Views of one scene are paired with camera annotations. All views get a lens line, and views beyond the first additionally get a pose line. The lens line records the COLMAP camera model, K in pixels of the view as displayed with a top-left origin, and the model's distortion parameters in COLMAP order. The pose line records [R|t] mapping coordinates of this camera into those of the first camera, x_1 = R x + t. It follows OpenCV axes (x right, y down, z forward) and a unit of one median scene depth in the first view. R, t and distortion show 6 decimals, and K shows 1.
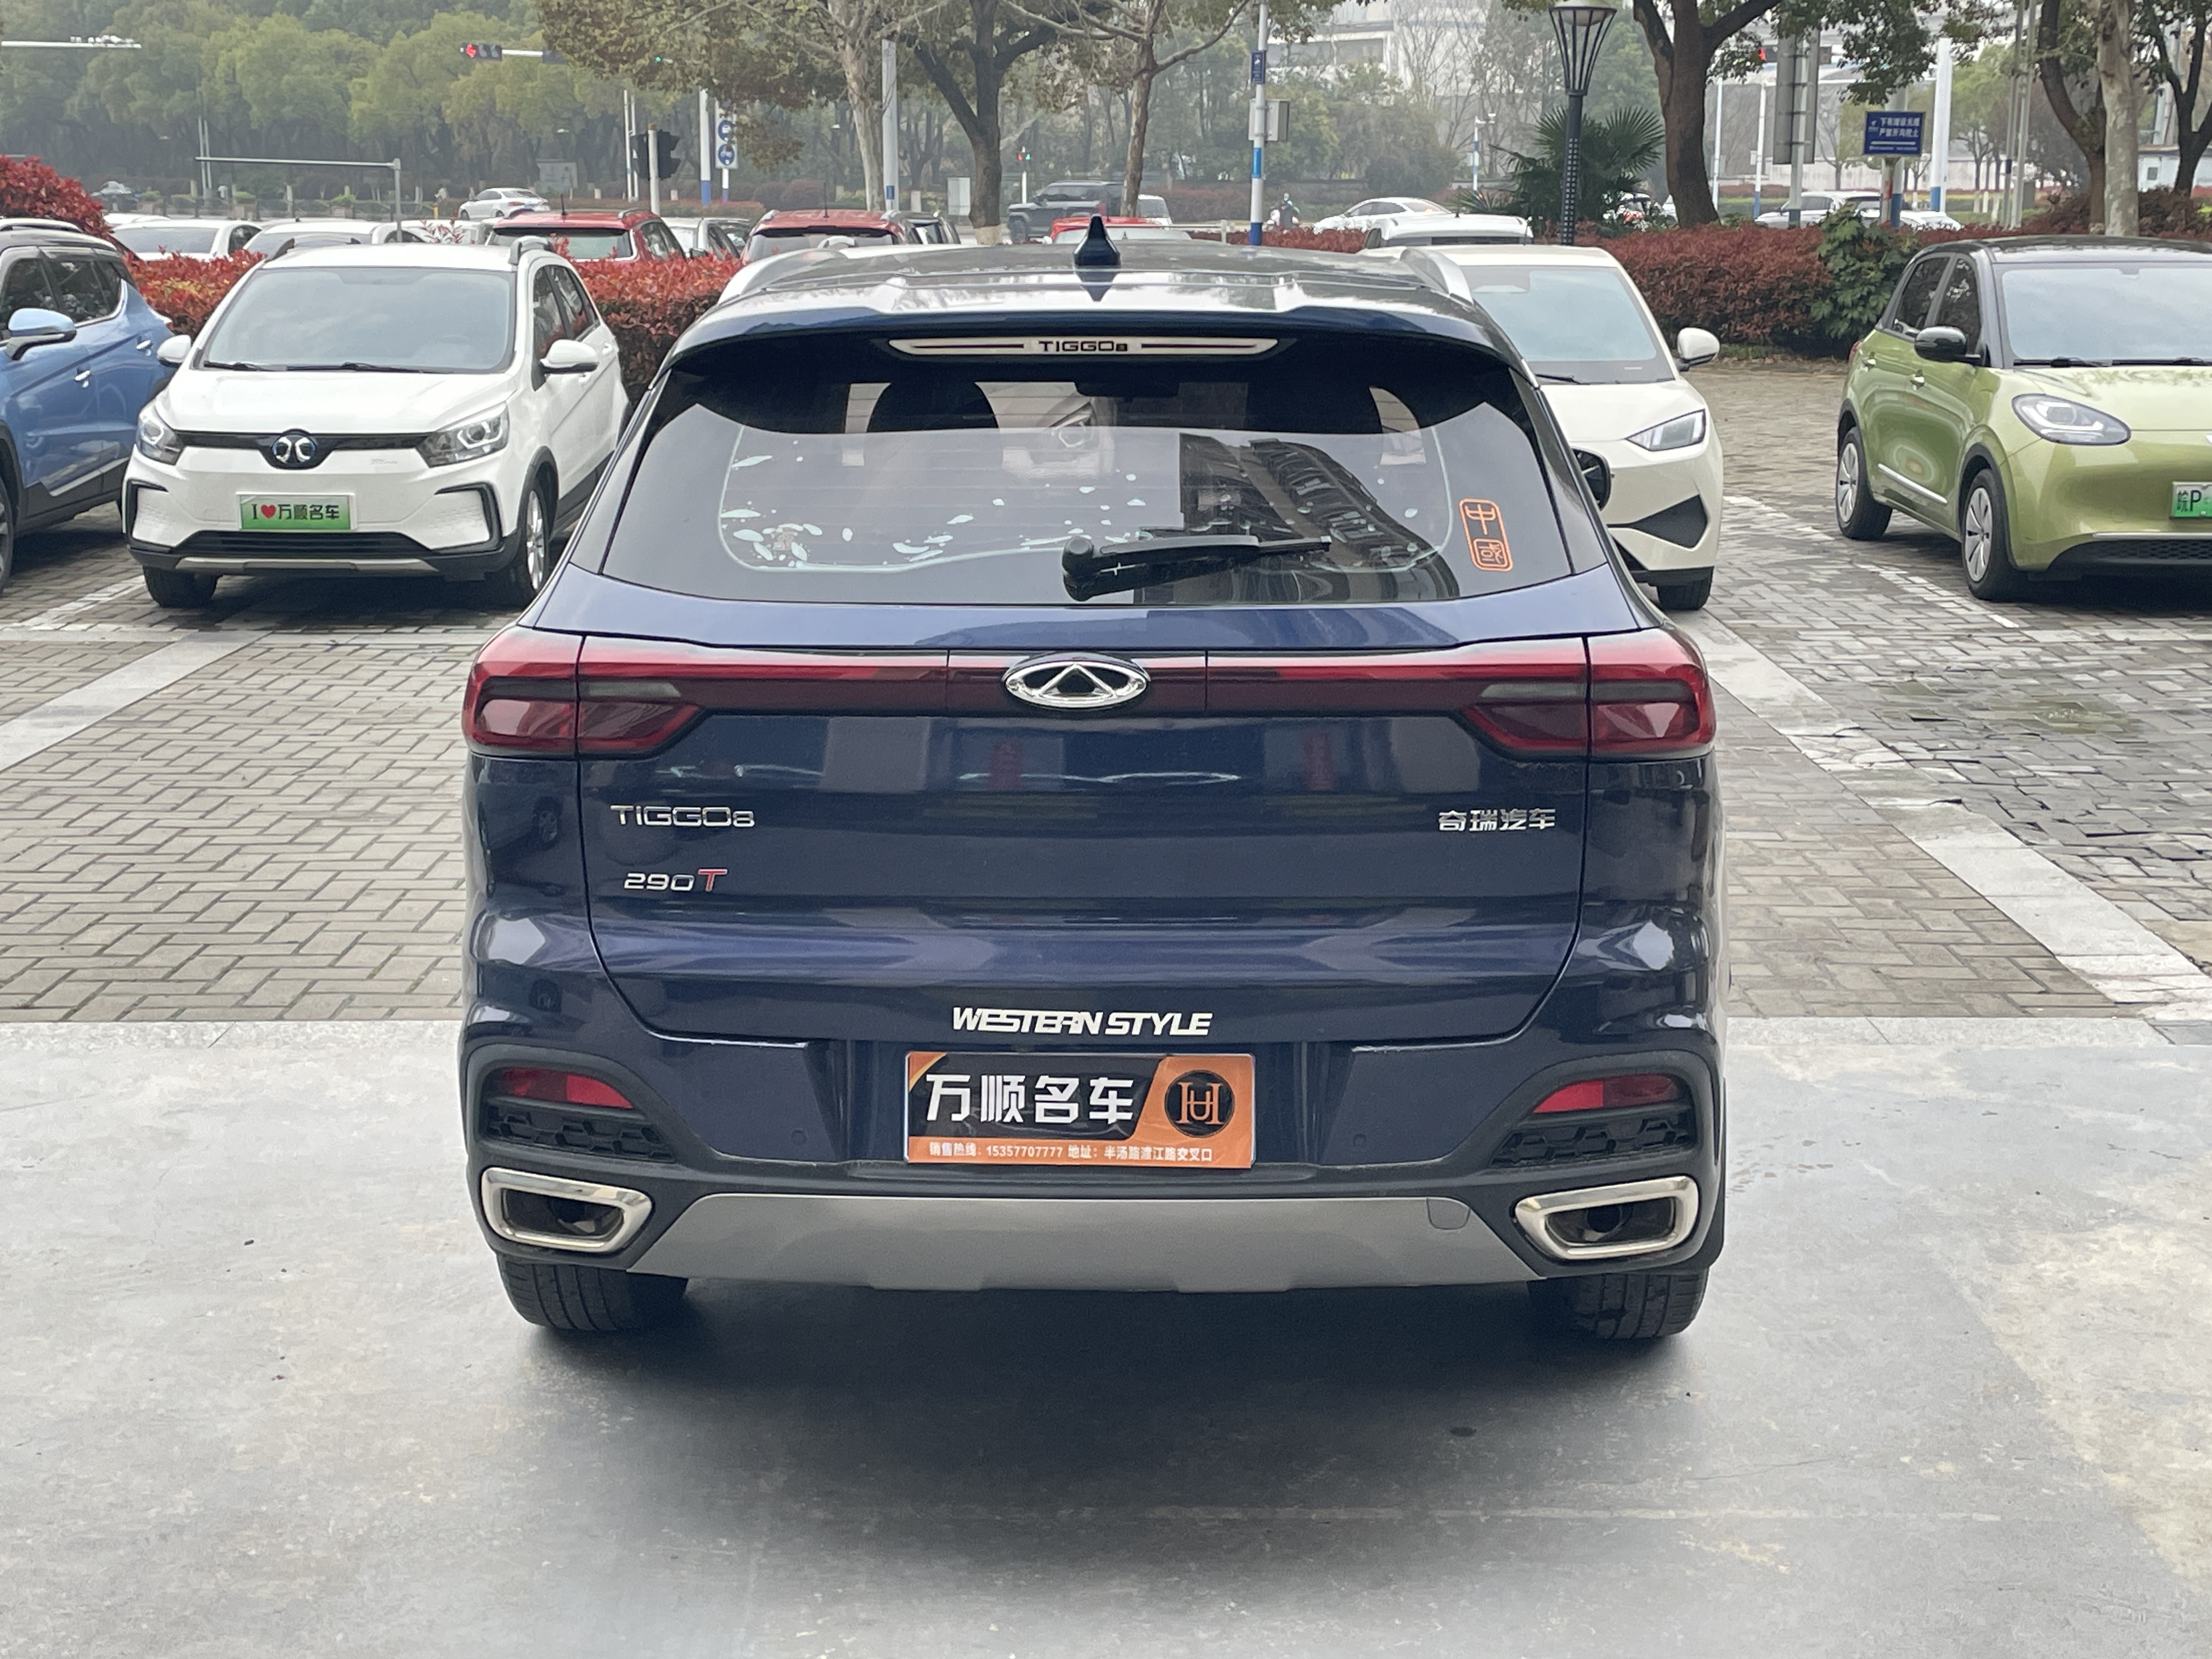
lens RADIAL K [[2999.1, 0, 1108.1], [0, 2999.1, 827.1], [0, 0, 1]] dist [0.107483, 0.000000]
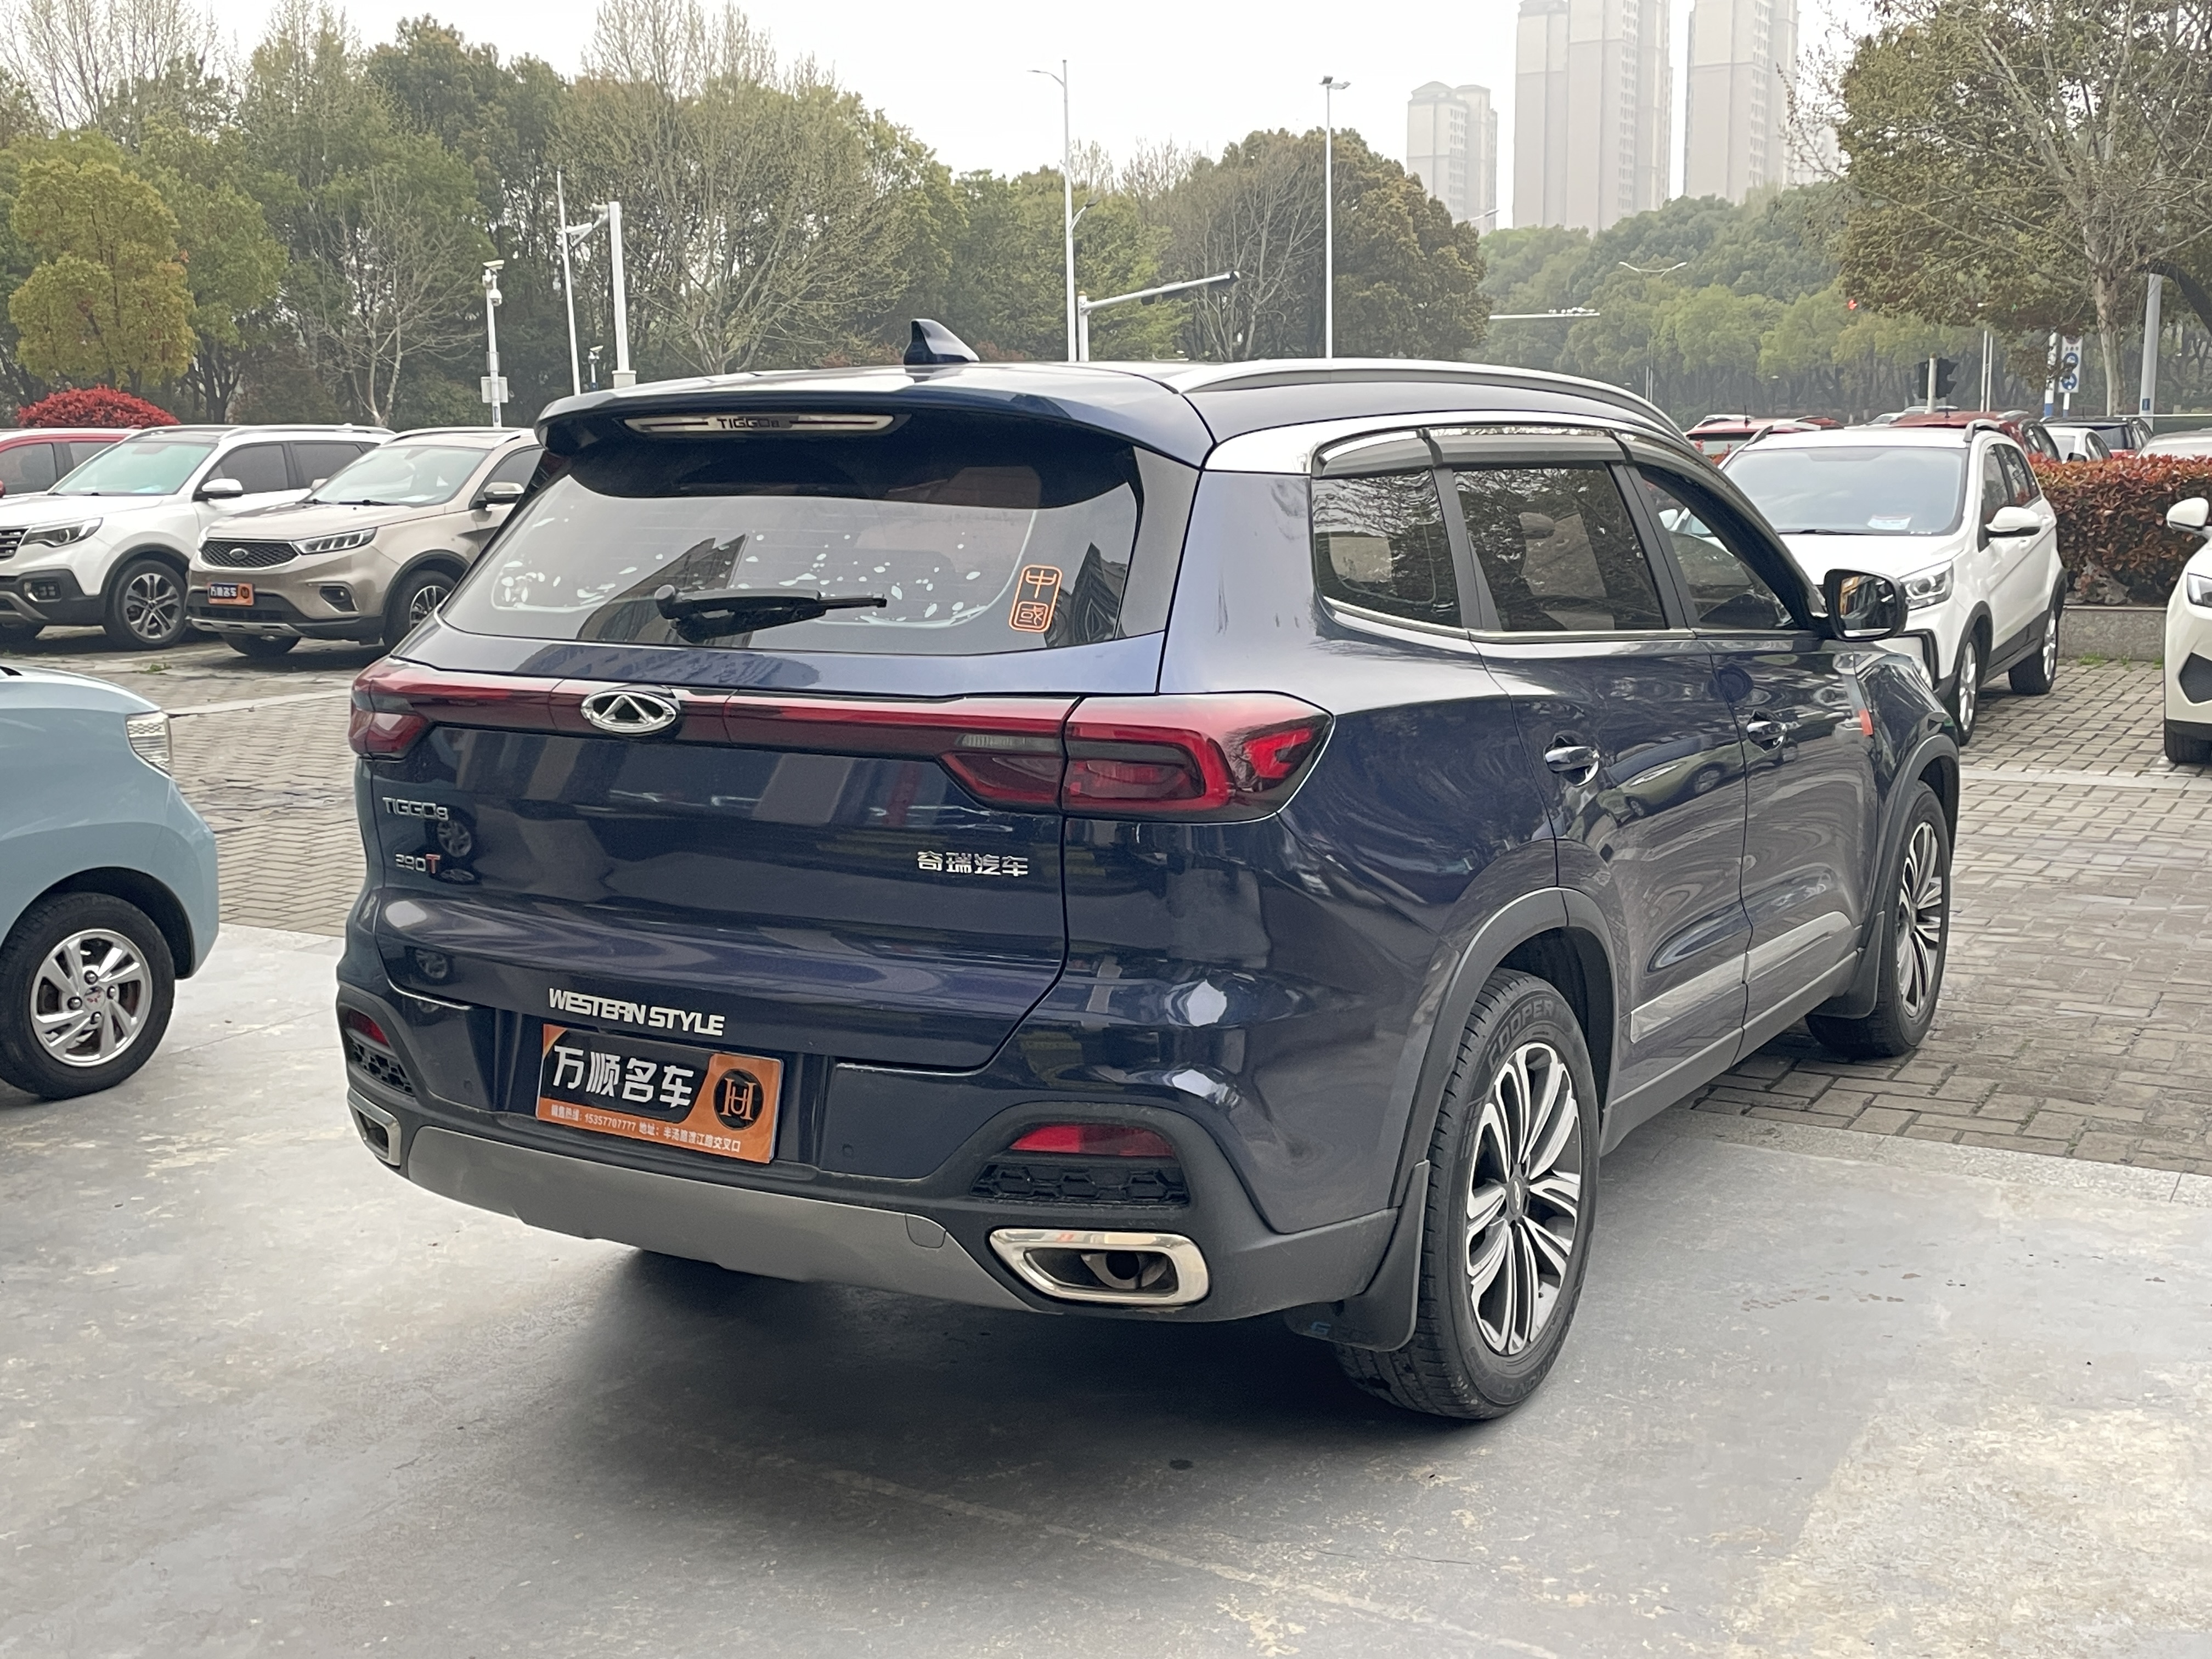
lens RADIAL K [[2461.8, 0, 1108.3], [0, 2461.8, 834.9], [0, 0, 1]] dist [0.088223, 0.000000]
pose [[0.863402, 0.070744, -0.499532, 0.595468], [-0.085618, 0.996304, -0.006887, -0.010372], [0.497198, 0.048716, 0.866268, 0.274765]]
